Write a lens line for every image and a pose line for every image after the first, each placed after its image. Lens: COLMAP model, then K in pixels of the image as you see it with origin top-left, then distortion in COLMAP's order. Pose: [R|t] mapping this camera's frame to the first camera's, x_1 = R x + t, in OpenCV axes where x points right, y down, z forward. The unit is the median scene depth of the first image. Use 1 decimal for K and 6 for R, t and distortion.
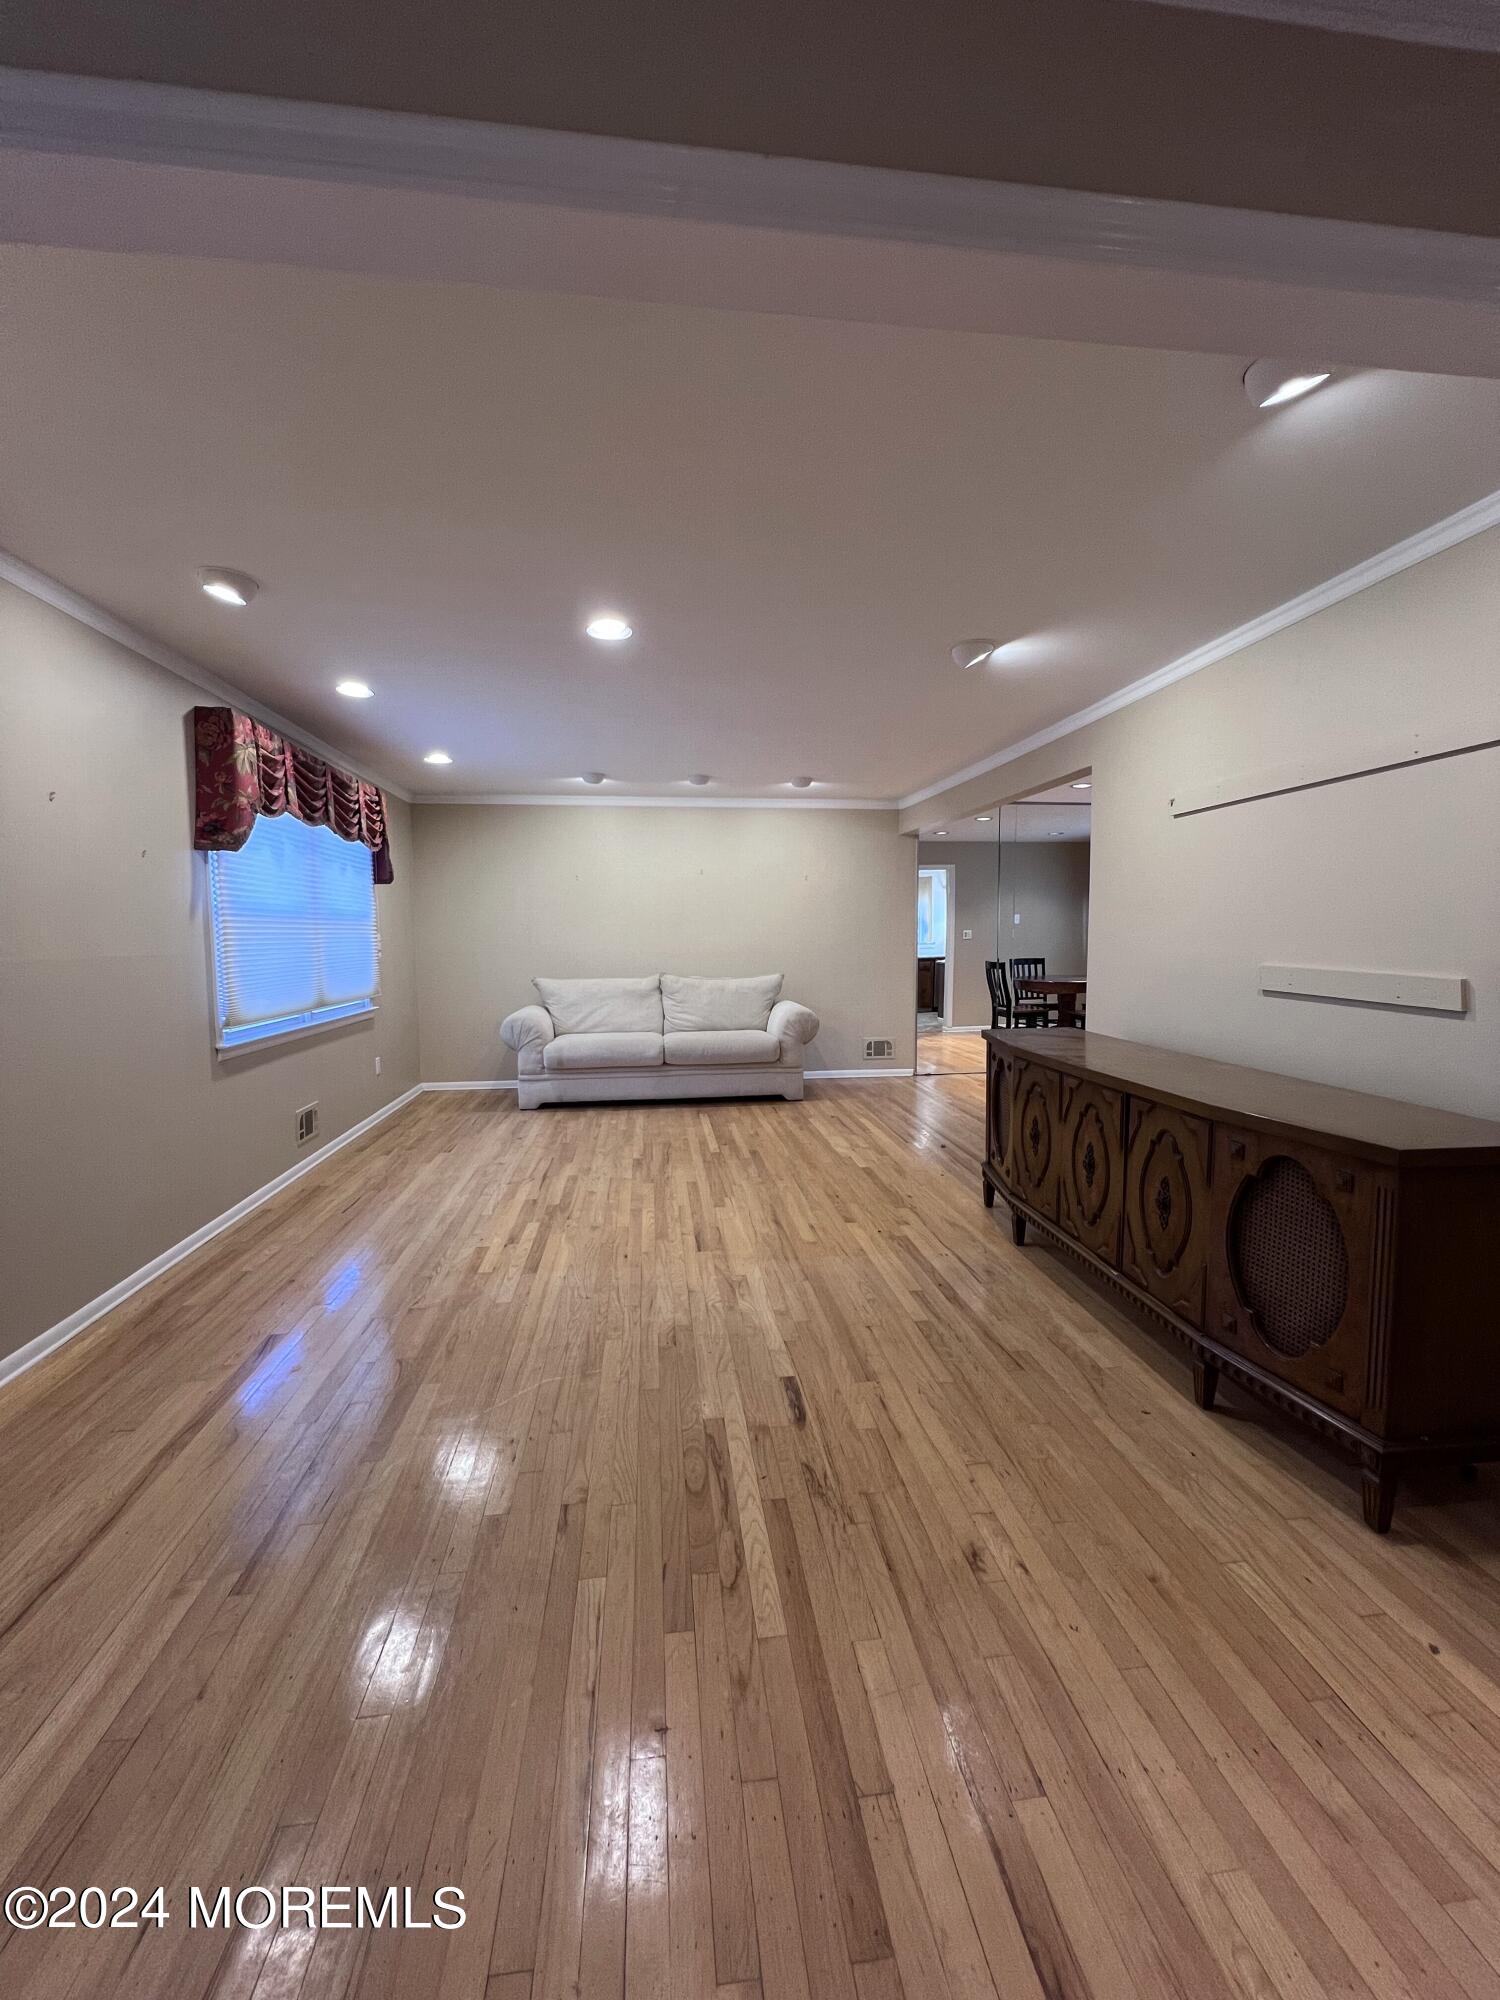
lens RADIAL K [[798.0, 0, 745.5], [0, 798.0, 997.7], [0, 0, 1]] dist [-0.000934, 0.000635]
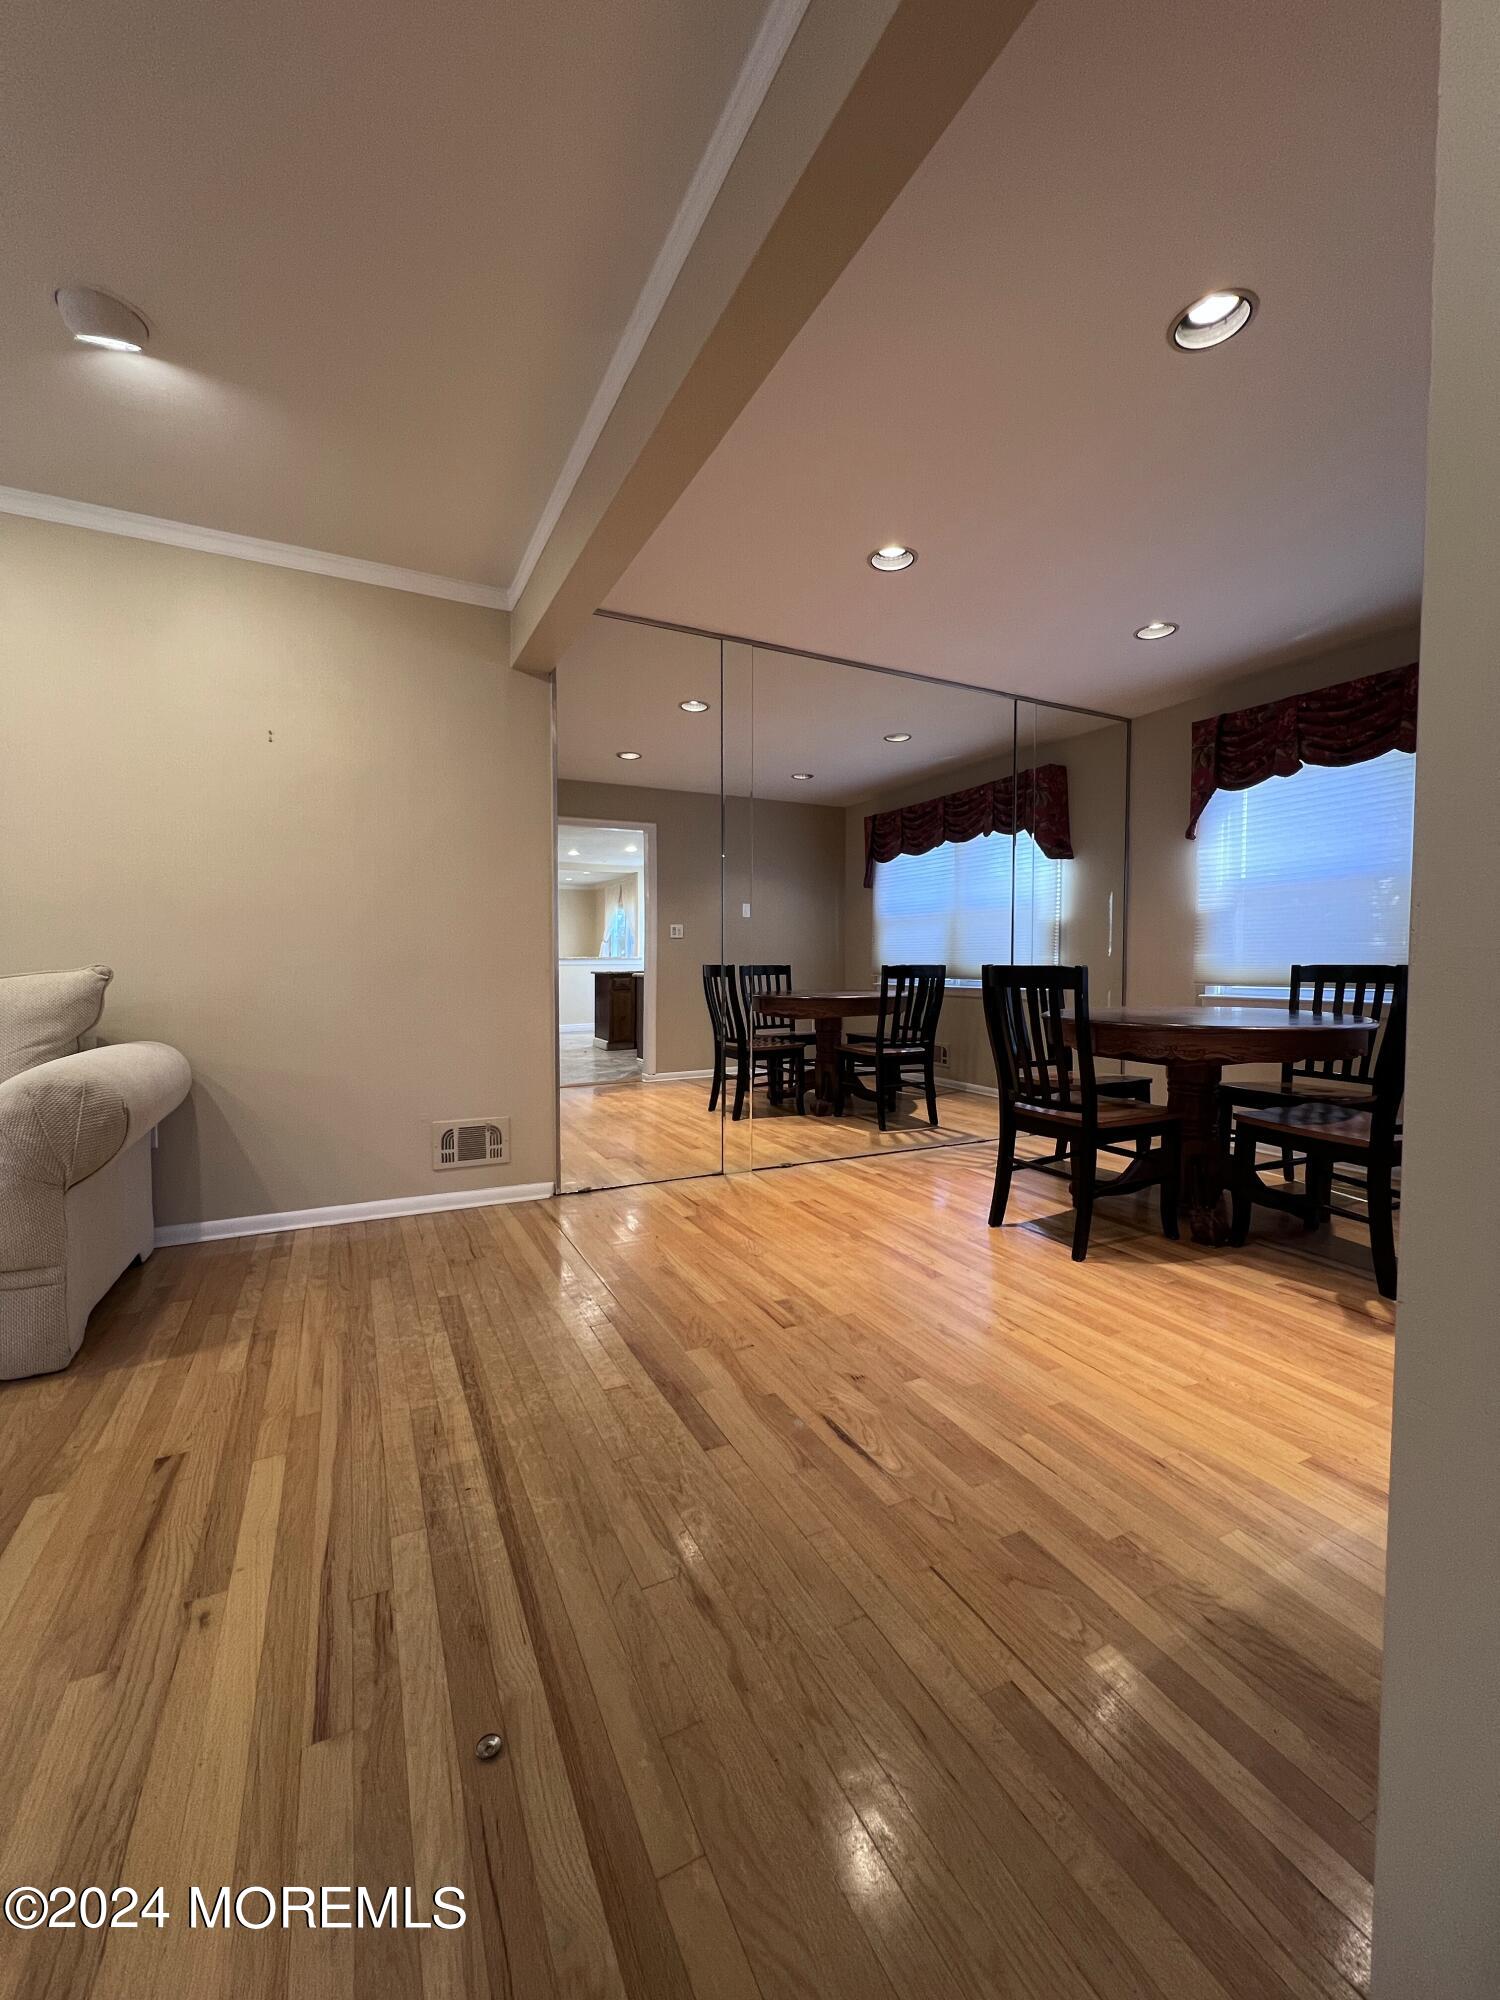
lens RADIAL K [[798.0, 0, 745.5], [0, 798.0, 997.7], [0, 0, 1]] dist [-0.000934, 0.000635]
pose [[0.943588, -0.003490, 0.331104, 0.340669], [0.017432, 0.999081, -0.039146, 0.006110], [-0.330663, 0.042709, 0.942782, 1.093834]]
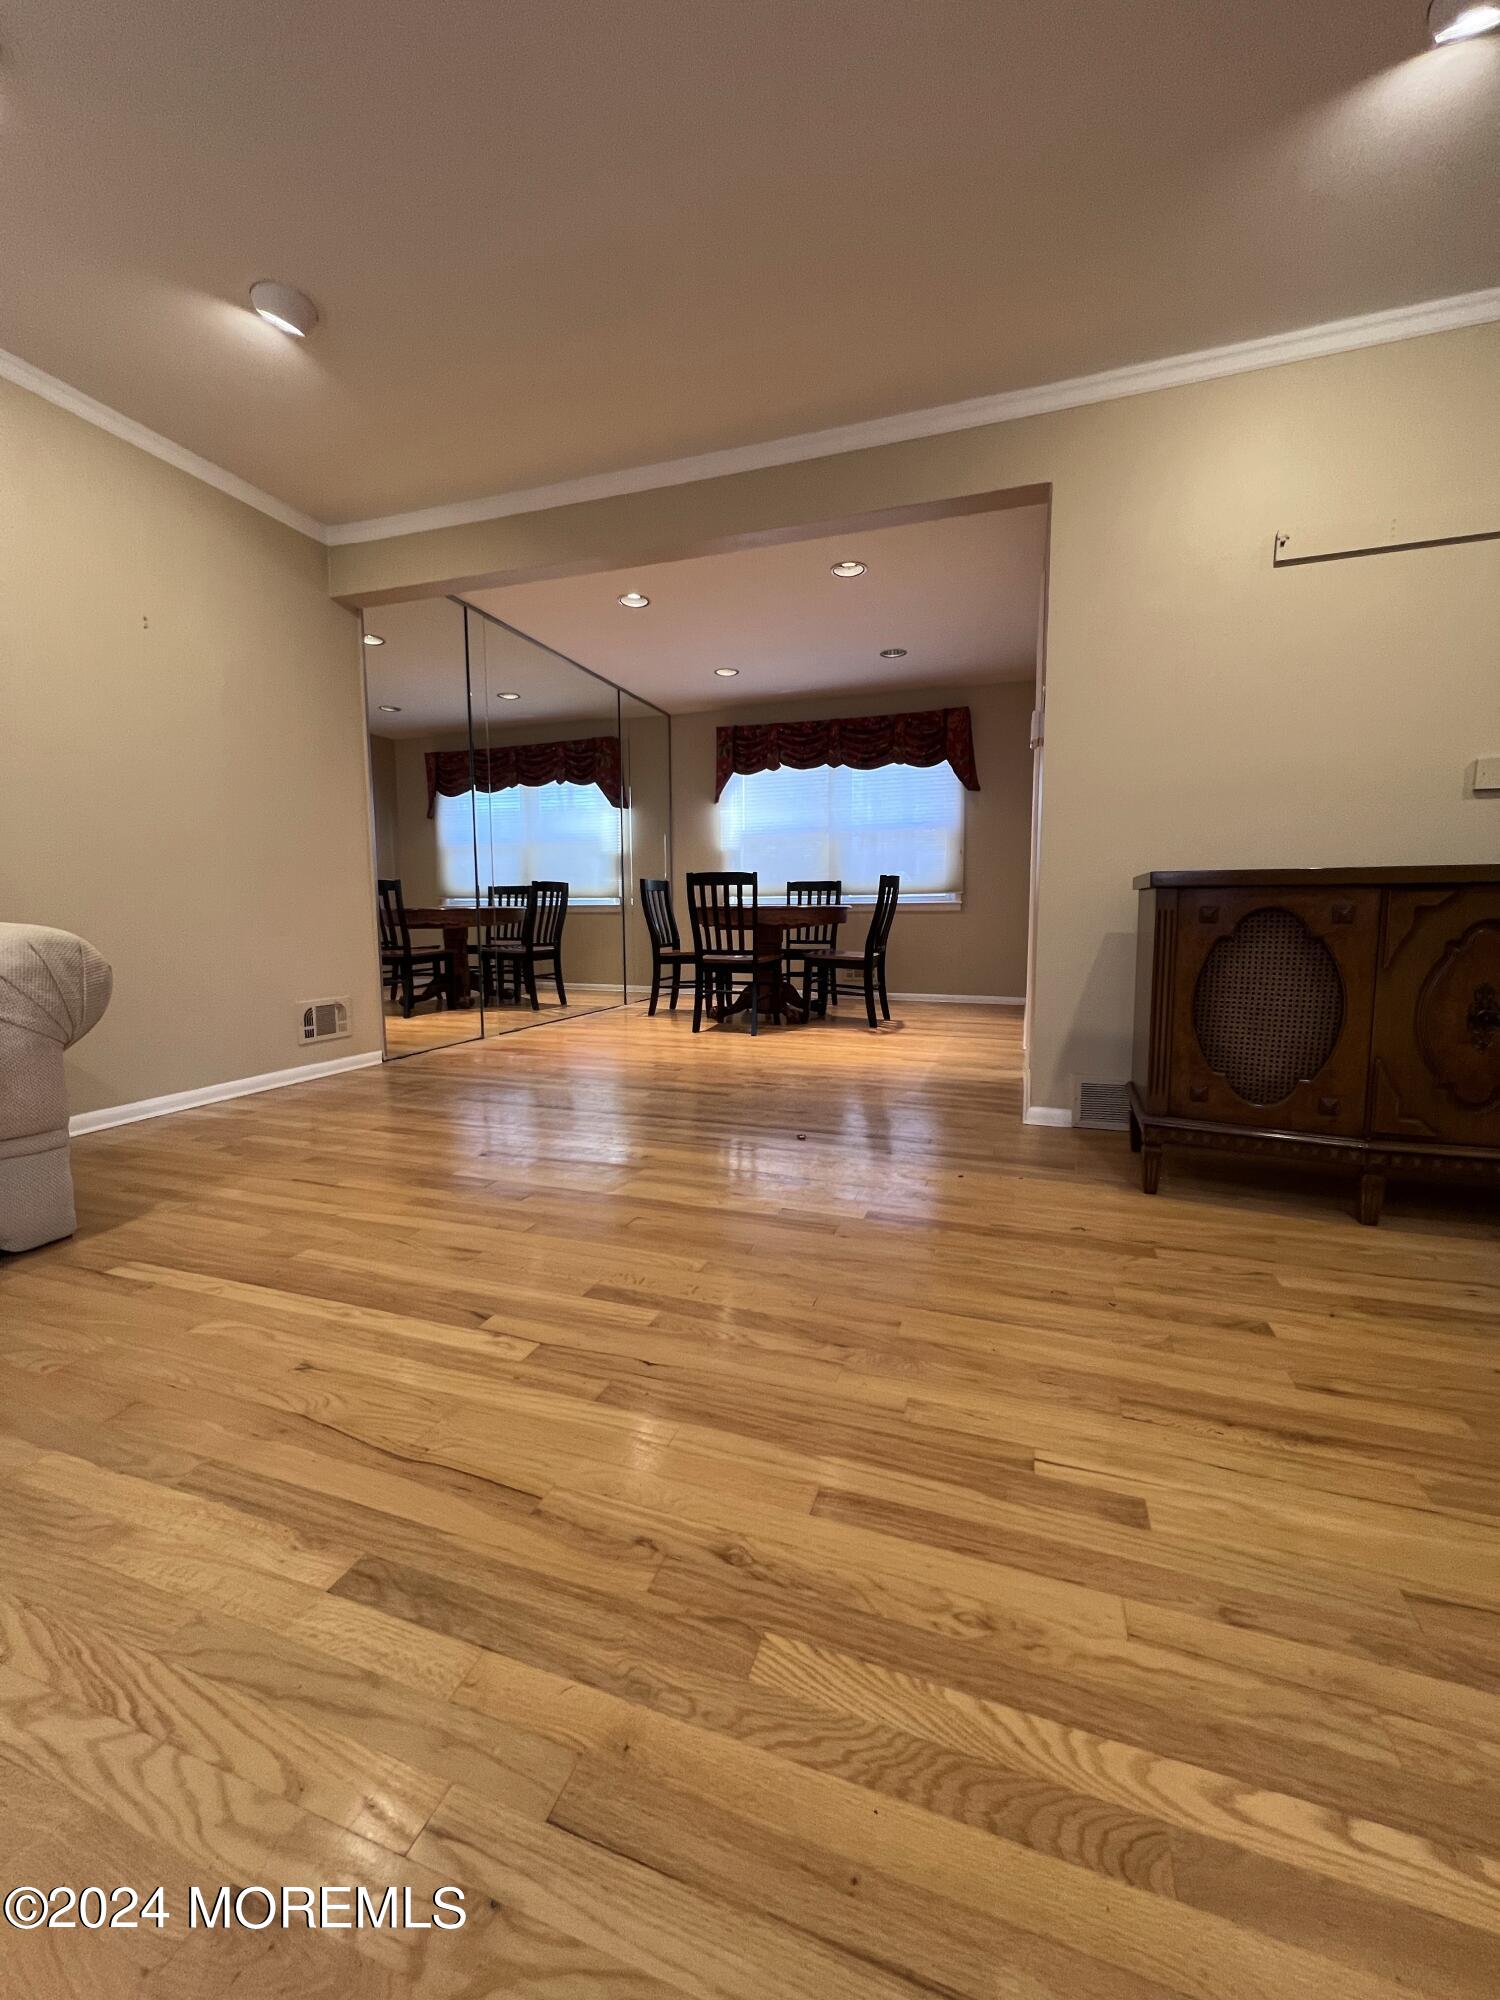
lens RADIAL K [[799.4, 0, 750.0], [0, 799.4, 1000.0], [0, 0, 1]] dist [-0.000527, 0.000125]
pose [[0.441866, -0.091964, 0.892355, -0.339668], [0.073054, 0.995116, 0.066380, 0.076905], [-0.894102, 0.035859, 0.446426, 1.104770]]
